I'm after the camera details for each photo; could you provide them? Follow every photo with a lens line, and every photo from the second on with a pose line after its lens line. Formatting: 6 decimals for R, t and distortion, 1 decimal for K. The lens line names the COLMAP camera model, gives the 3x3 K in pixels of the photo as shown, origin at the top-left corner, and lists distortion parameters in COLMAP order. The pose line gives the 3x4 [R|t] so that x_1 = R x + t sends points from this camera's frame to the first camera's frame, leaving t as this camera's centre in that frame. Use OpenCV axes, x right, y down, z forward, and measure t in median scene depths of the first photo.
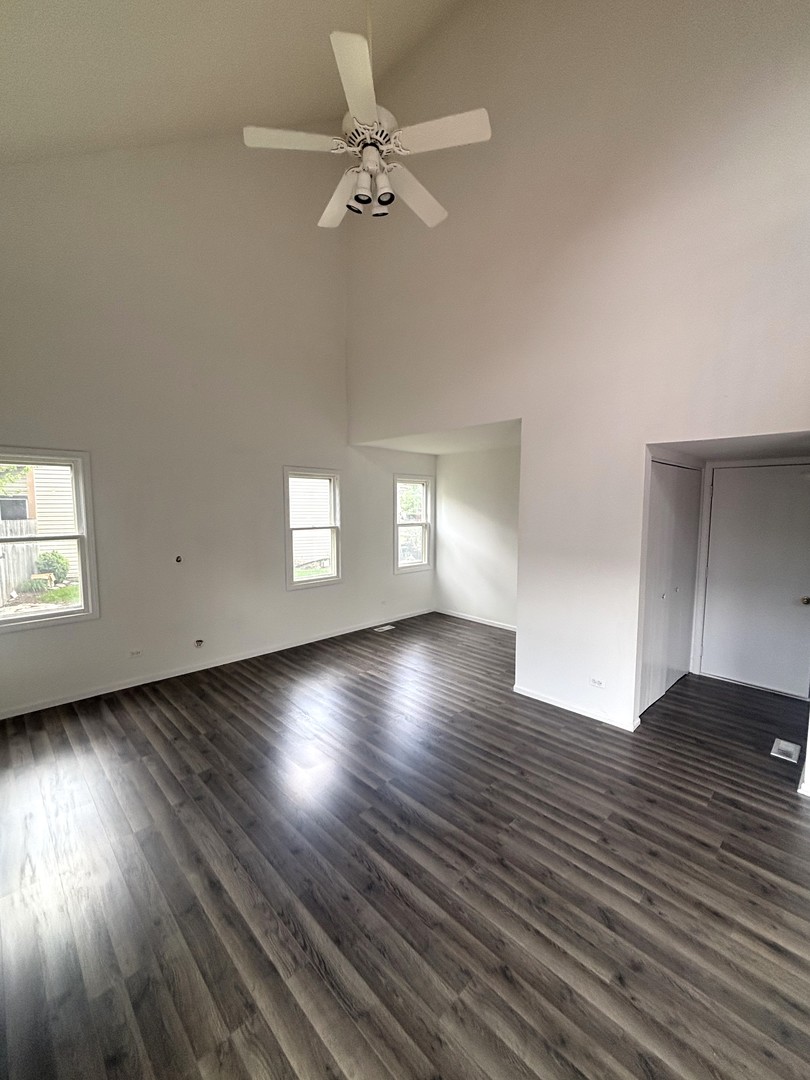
lens RADIAL K [[443.0, 0, 403.4], [0, 443.0, 542.6], [0, 0, 1]] dist [-0.002088, -0.000264]
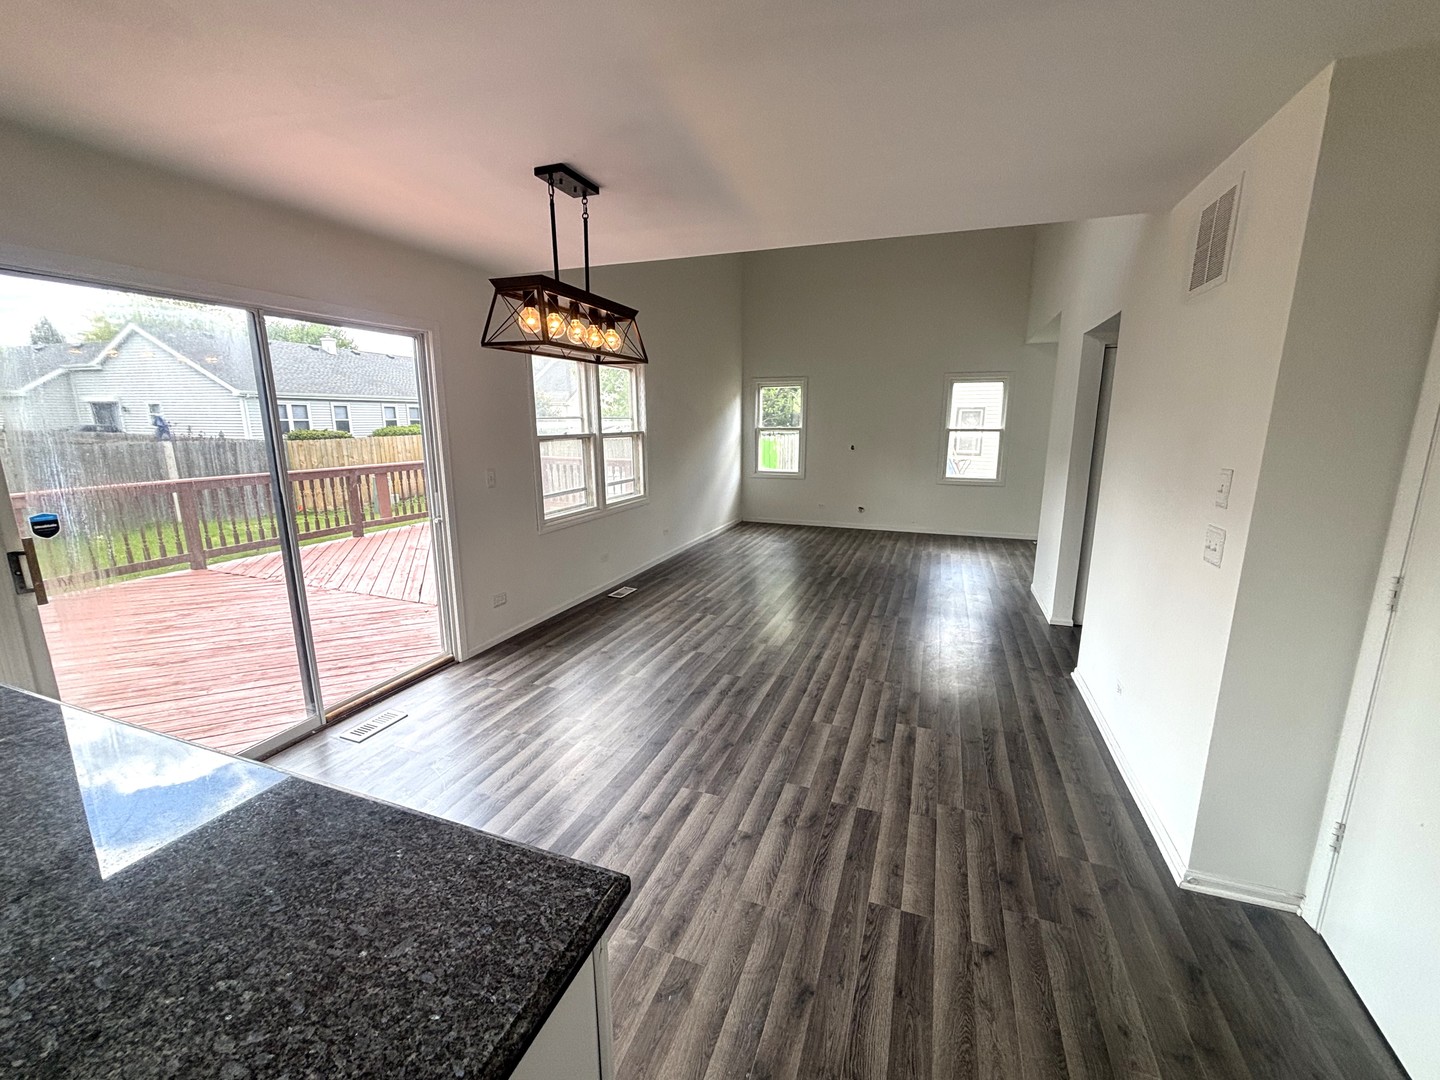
lens RADIAL K [[577.7, 0, 724.9], [0, 577.7, 527.3], [0, 0, 1]] dist [0.051114, -0.000074]
pose [[0.450474, 0.172569, -0.875953, 0.824469], [-0.078728, 0.984997, 0.153564, 0.030667], [0.889312, -0.000215, 0.457302, -0.186890]]
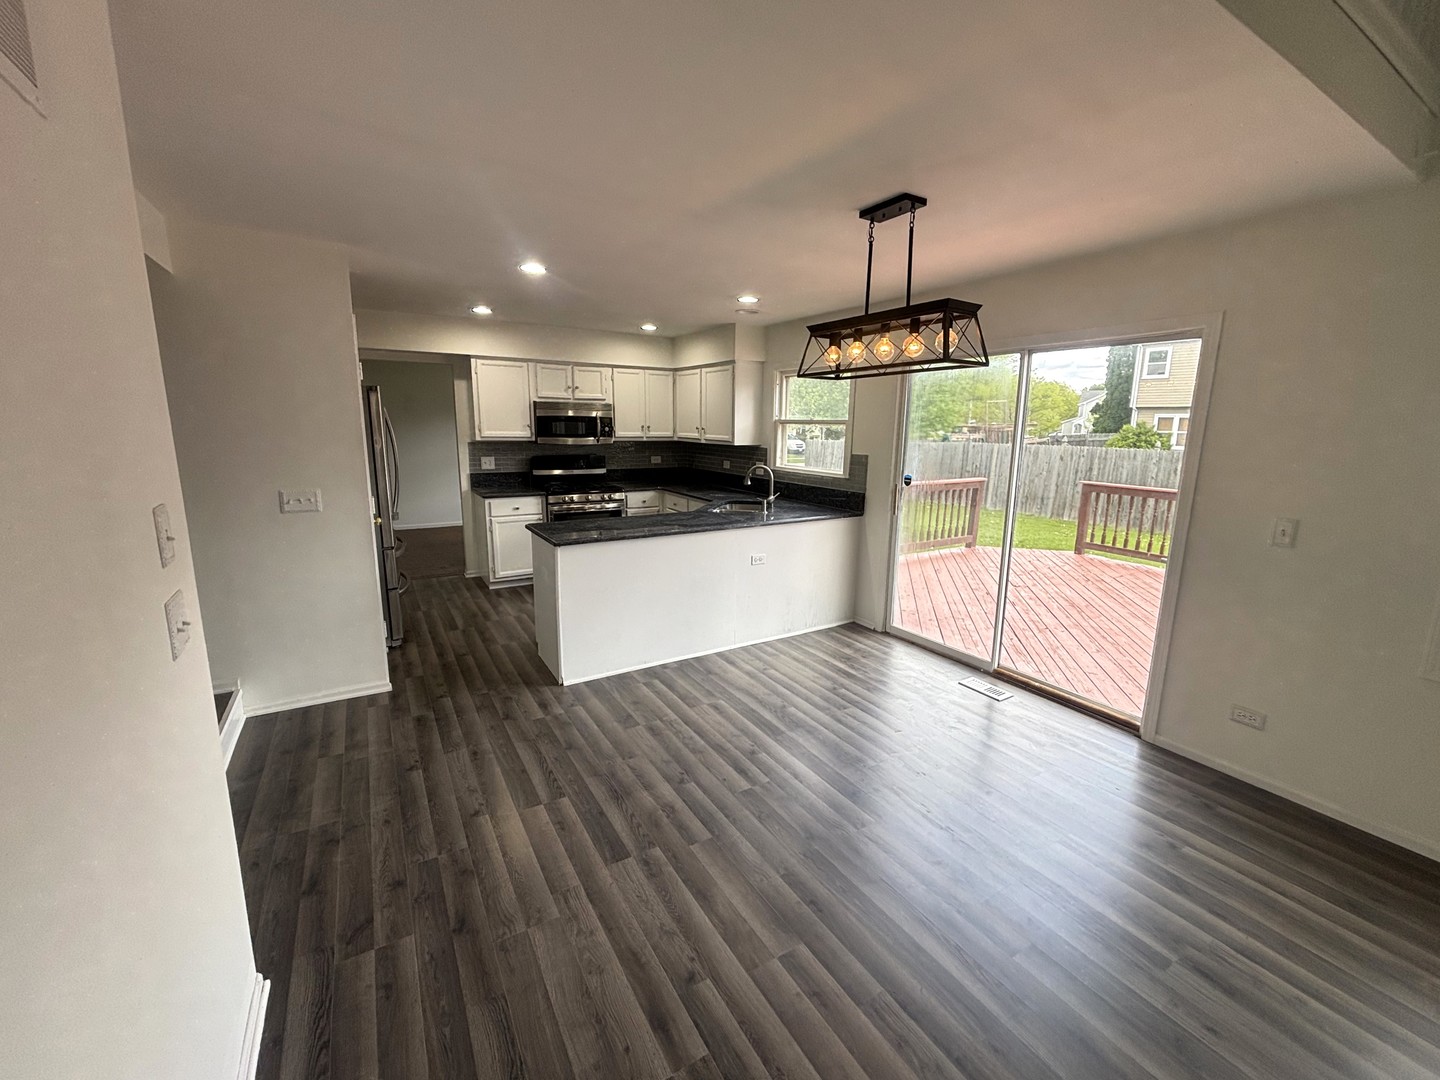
lens RADIAL K [[577.7, 0, 724.9], [0, 577.7, 527.3], [0, 0, 1]] dist [0.051114, -0.000074]
pose [[-0.984766, -0.047099, 0.167386, -0.856239], [-0.000865, 0.963933, 0.266145, -0.189494], [-0.173884, 0.261946, -0.949288, 2.194272]]
